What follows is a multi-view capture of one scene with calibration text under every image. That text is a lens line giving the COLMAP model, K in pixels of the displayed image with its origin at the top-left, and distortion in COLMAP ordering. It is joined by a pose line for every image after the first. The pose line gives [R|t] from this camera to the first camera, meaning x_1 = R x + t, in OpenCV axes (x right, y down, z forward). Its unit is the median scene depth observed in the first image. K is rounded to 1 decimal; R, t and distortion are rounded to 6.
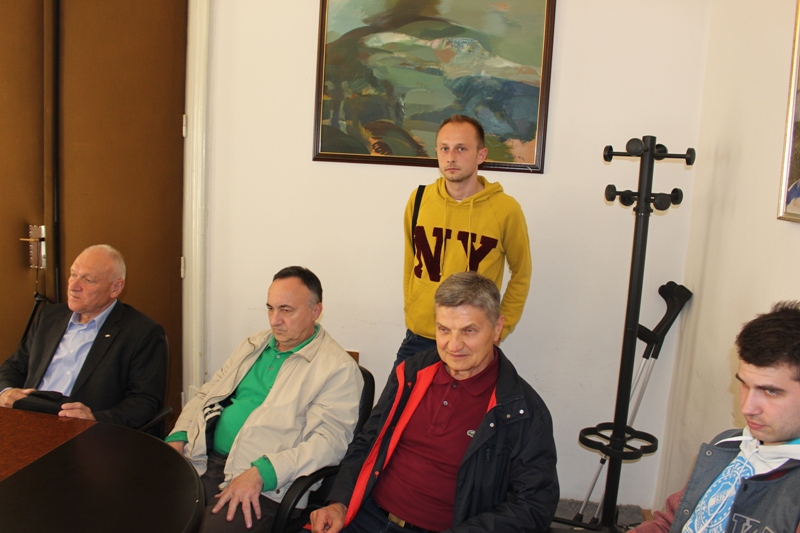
lens RADIAL K [[669.7, 0, 397.0], [0, 669.7, 266.2], [0, 0, 1]] dist [-0.156065, 0.065992]
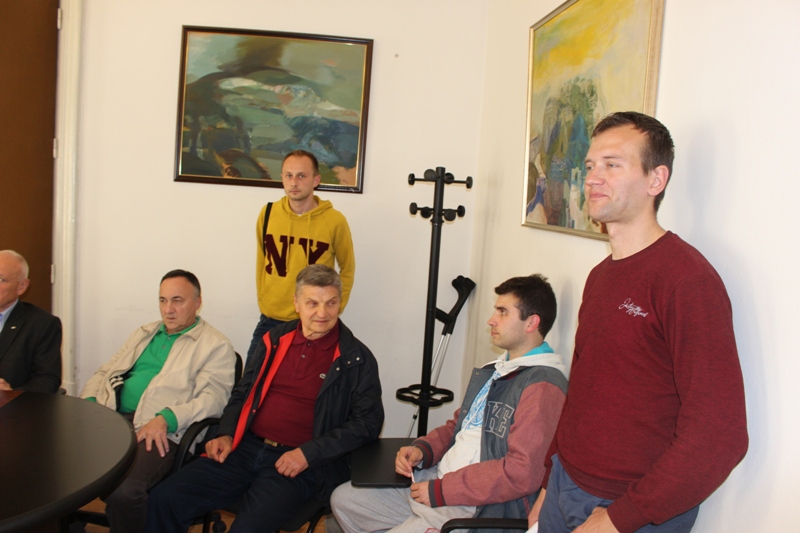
lens RADIAL K [[669.7, 0, 404.2], [0, 669.7, 267.5], [0, 0, 1]] dist [-0.156065, 0.065992]
pose [[0.958187, -0.018000, 0.285576, -0.086138], [0.022818, 0.999648, -0.013552, 0.027213], [-0.285231, 0.019501, 0.958260, -0.303417]]
